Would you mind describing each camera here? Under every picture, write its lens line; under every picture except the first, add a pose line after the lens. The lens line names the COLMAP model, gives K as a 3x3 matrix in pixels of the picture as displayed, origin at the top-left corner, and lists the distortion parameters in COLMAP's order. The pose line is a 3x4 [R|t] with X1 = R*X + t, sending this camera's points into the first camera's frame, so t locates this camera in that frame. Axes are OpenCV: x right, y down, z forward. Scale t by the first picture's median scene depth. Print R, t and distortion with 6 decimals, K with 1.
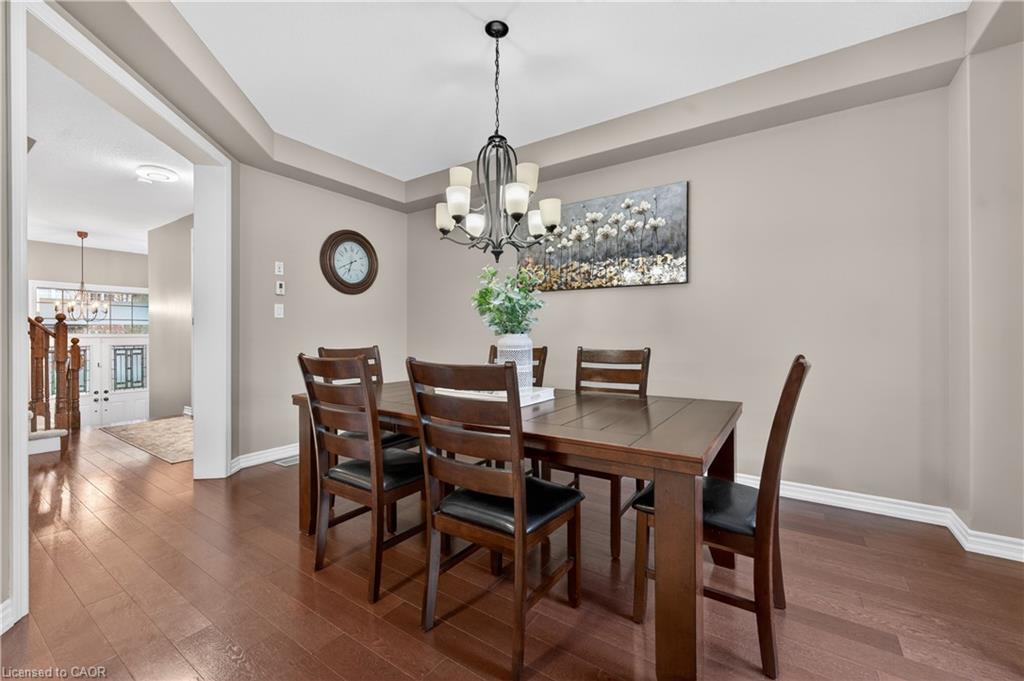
lens RADIAL K [[412.9, 0, 518.5], [0, 412.9, 335.5], [0, 0, 1]] dist [-0.003219, 0.001714]
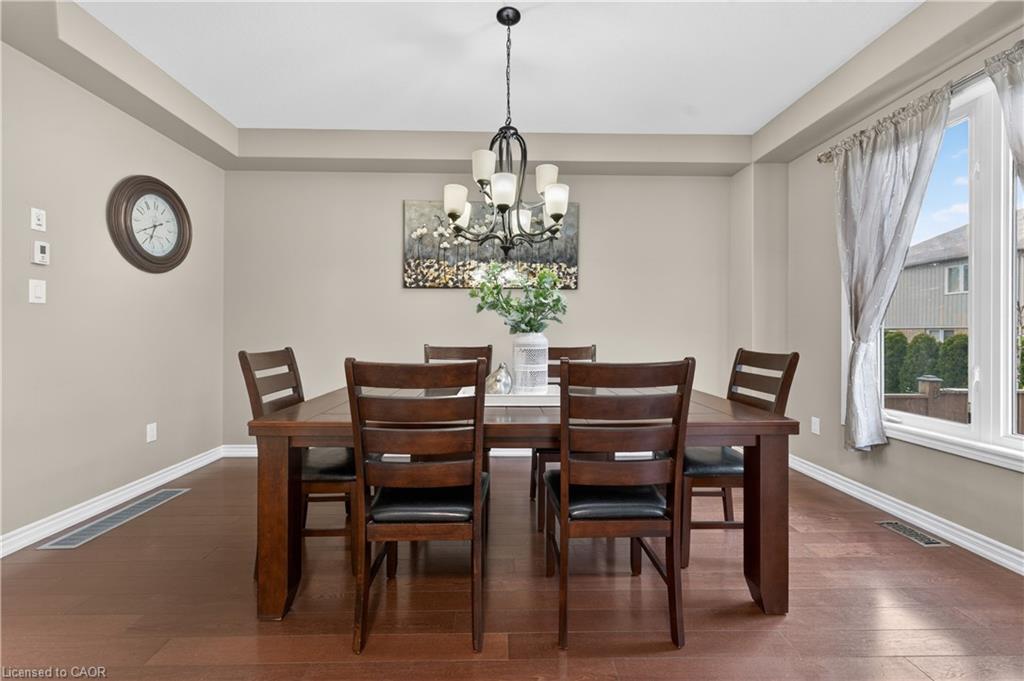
lens RADIAL K [[412.9, 0, 511.1], [0, 412.9, 334.2], [0, 0, 1]] dist [-0.003219, 0.001714]
pose [[0.817778, 0.001528, 0.575532, -0.373775], [-0.002394, 0.999997, 0.000747, -0.000715], [-0.575529, -0.001989, 0.817779, 0.128152]]
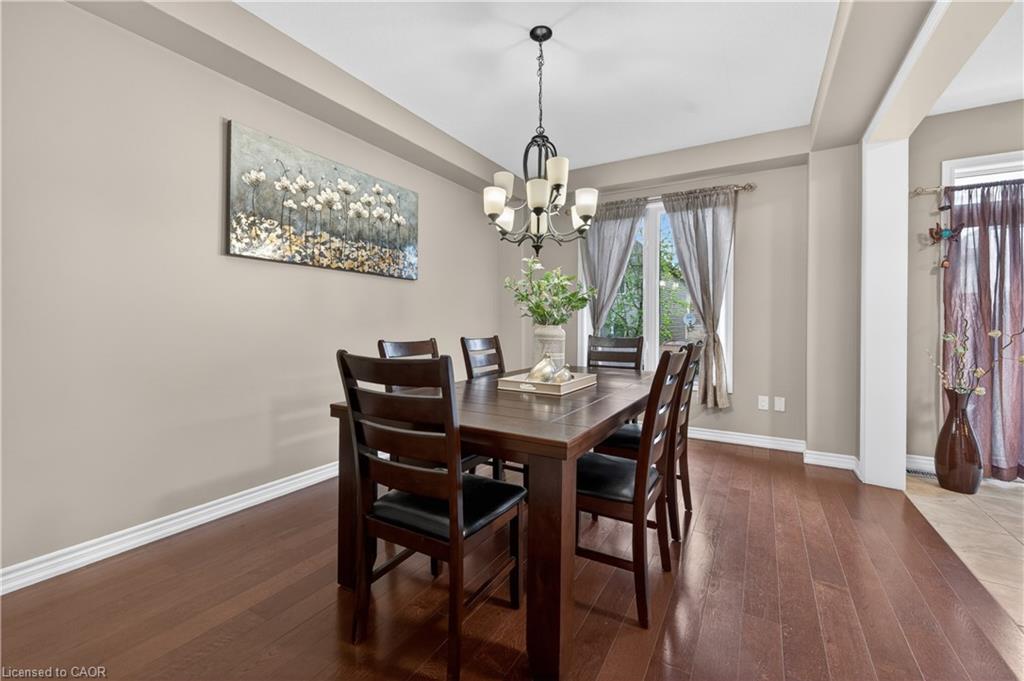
lens RADIAL K [[412.9, 0, 513.5], [0, 412.9, 333.3], [0, 0, 1]] dist [-0.003219, 0.001714]
pose [[-0.061596, -0.020233, 0.997896, -0.692902], [0.006546, 0.999765, 0.020675, 0.000061], [-0.998080, 0.007805, -0.061449, 0.705456]]
